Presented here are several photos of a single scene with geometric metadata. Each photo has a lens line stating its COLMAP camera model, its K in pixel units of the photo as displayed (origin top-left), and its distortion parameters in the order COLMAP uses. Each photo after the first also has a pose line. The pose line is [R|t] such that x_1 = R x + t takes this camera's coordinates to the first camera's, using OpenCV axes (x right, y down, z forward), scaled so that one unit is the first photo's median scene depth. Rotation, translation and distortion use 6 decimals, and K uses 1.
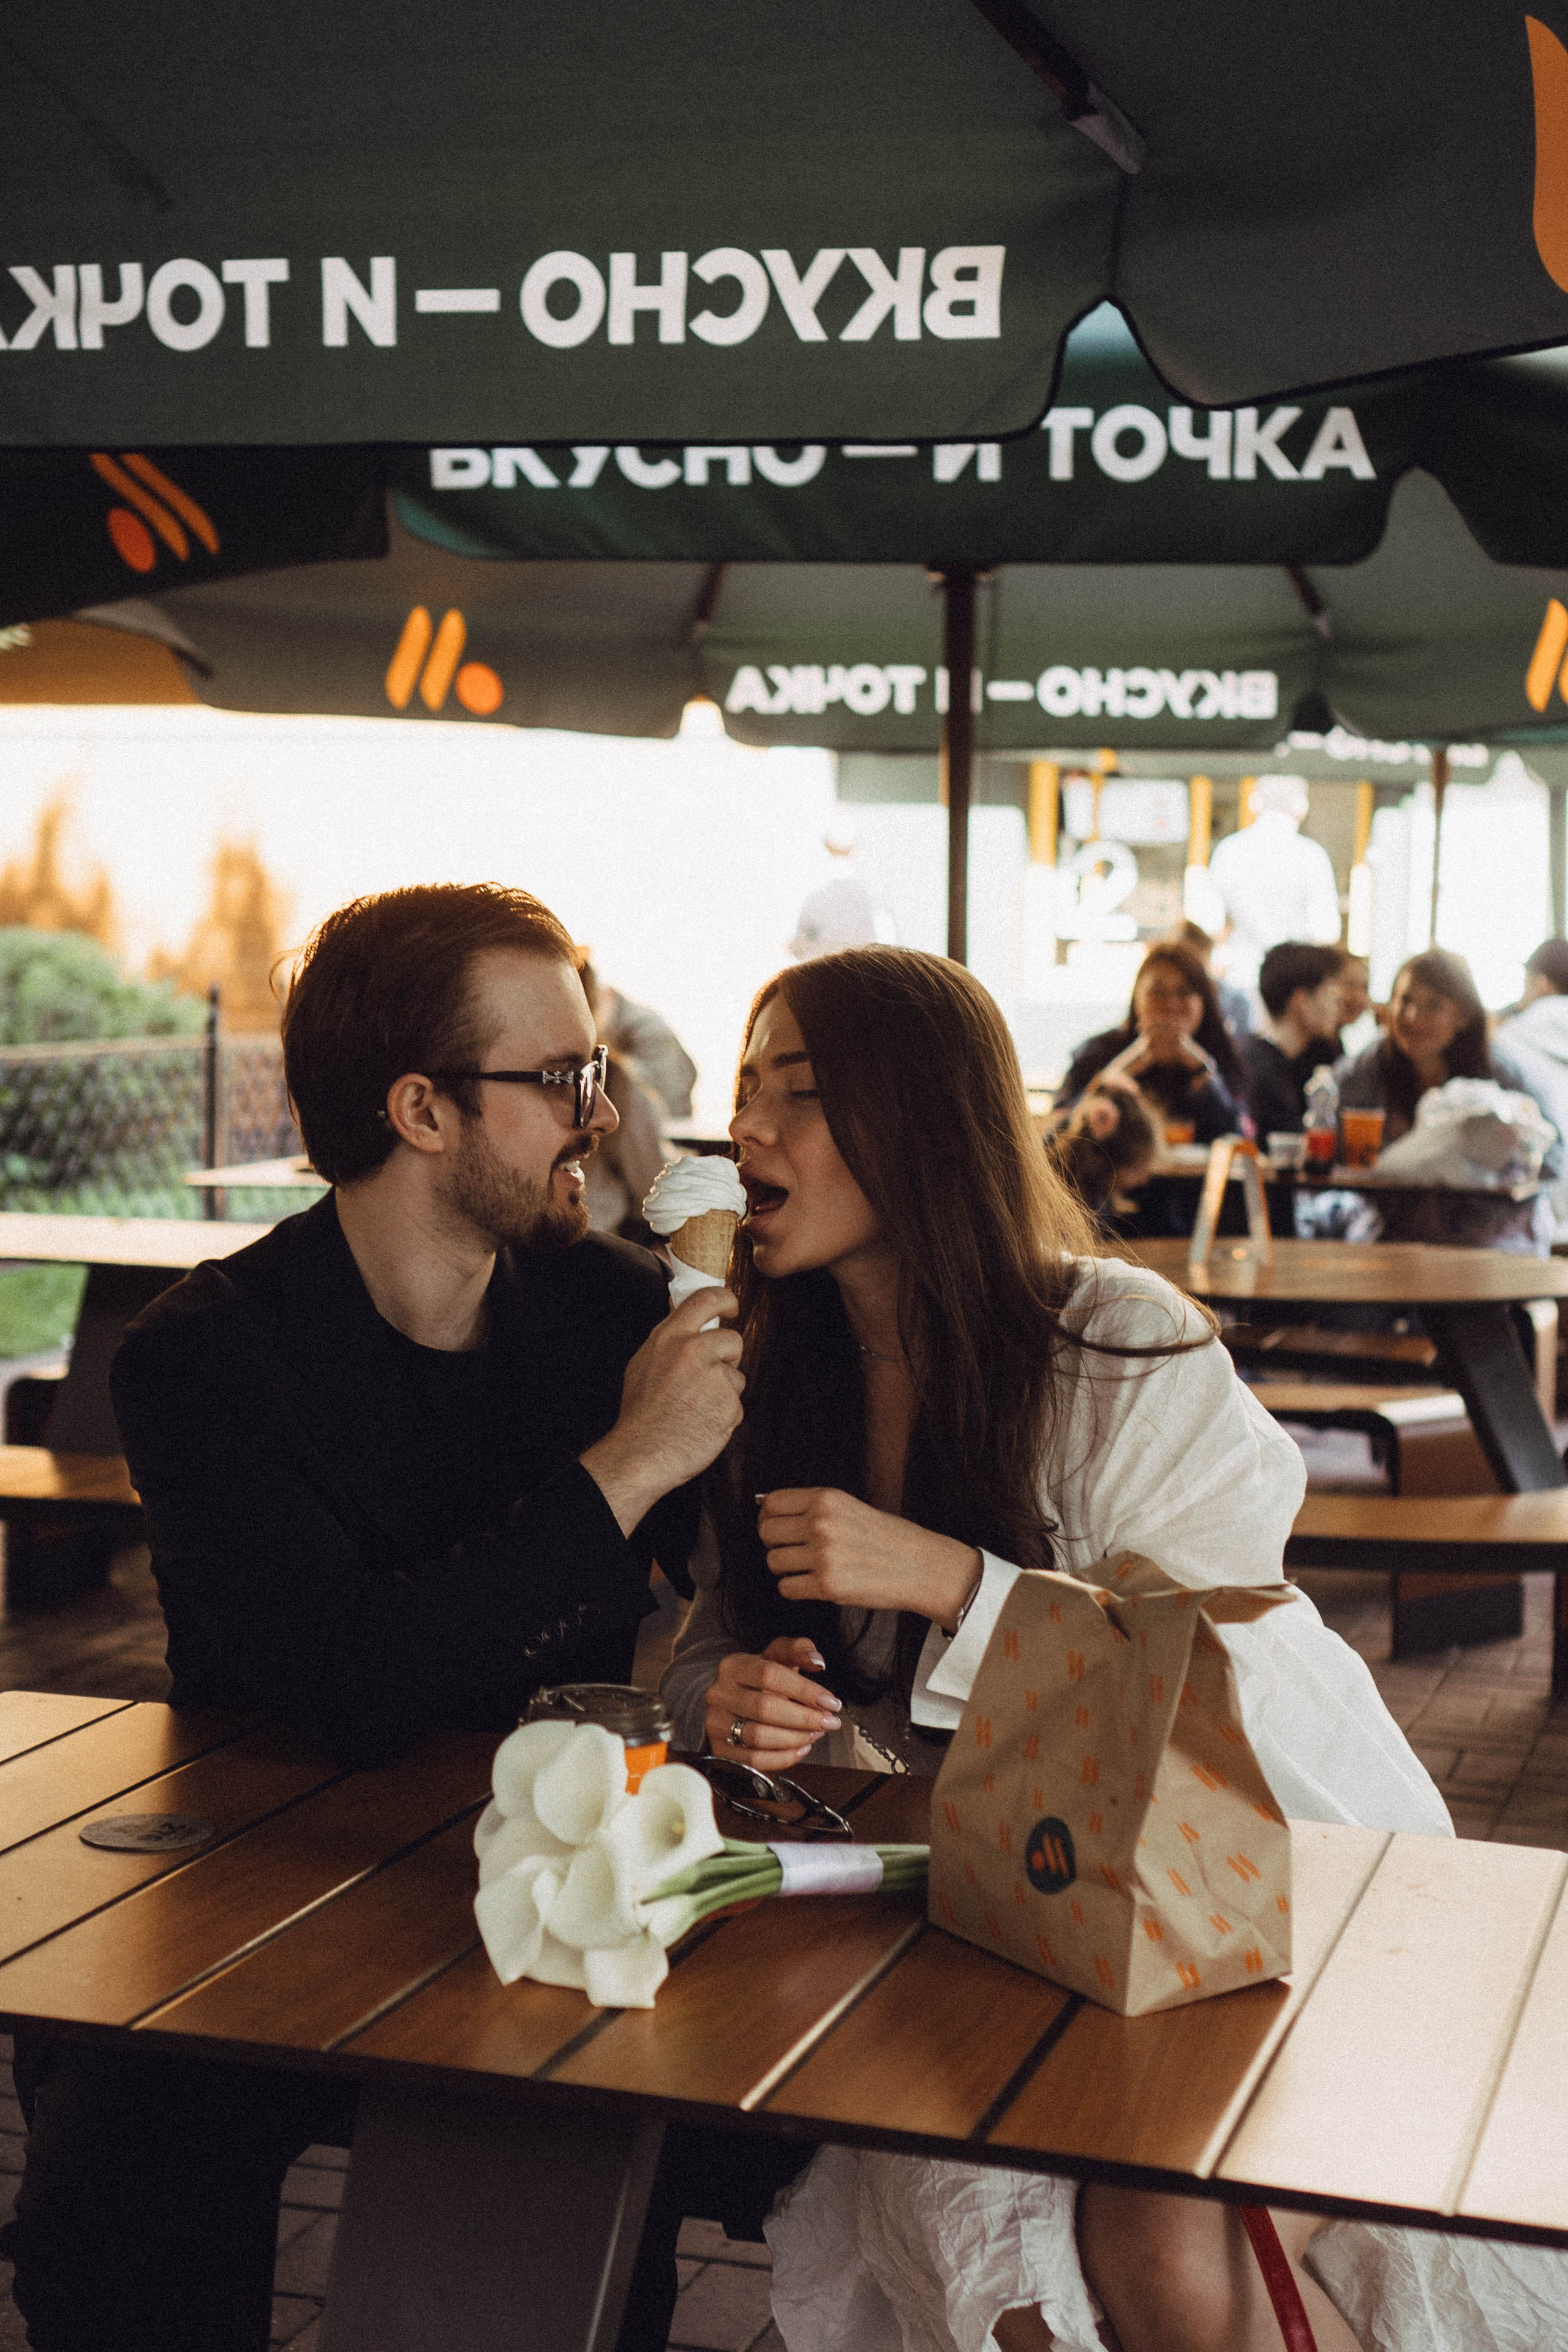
lens RADIAL K [[3585.7, 0, 747.9], [0, 3585.7, 1195.6], [0, 0, 1]] dist [0.105309, 0.000000]
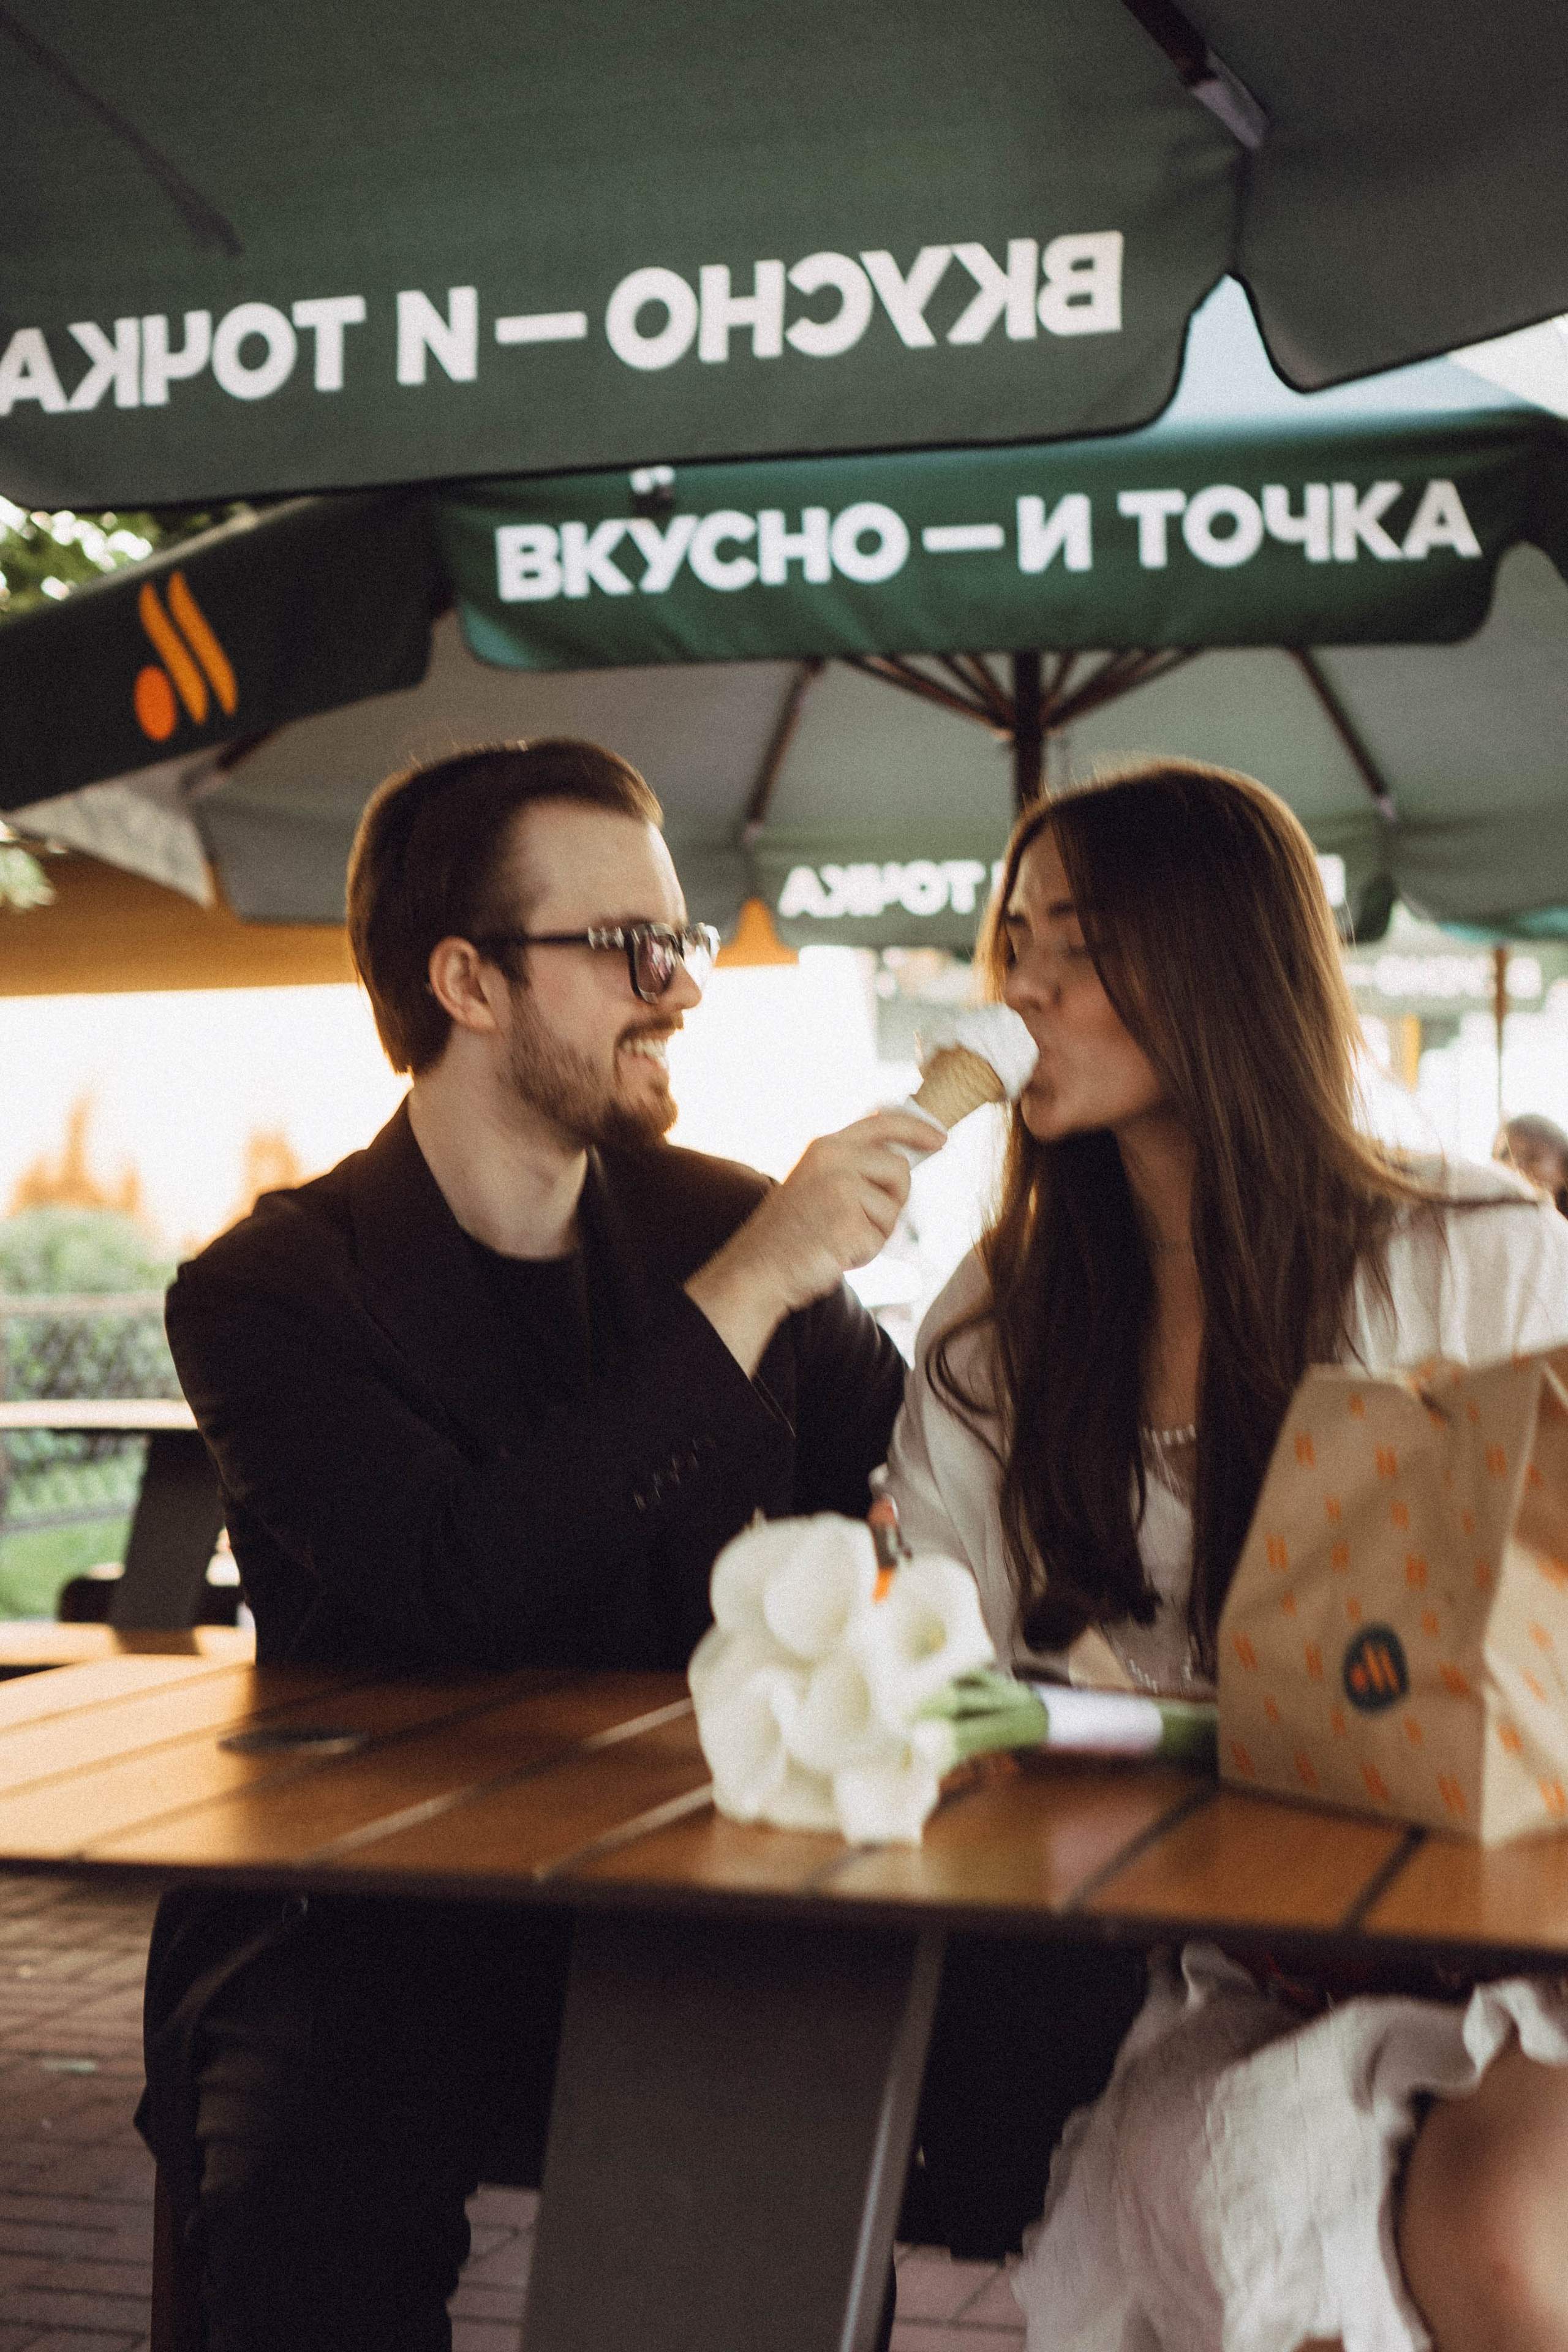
lens RADIAL K [[3585.7, 0, 775.4], [0, 3585.7, 1188.9], [0, 0, 1]] dist [0.105309, 0.000000]
pose [[0.999650, -0.026281, 0.003101, -0.026673], [0.026457, 0.995041, -0.095887, 0.070236], [-0.000565, 0.095935, 0.995387, 0.069948]]
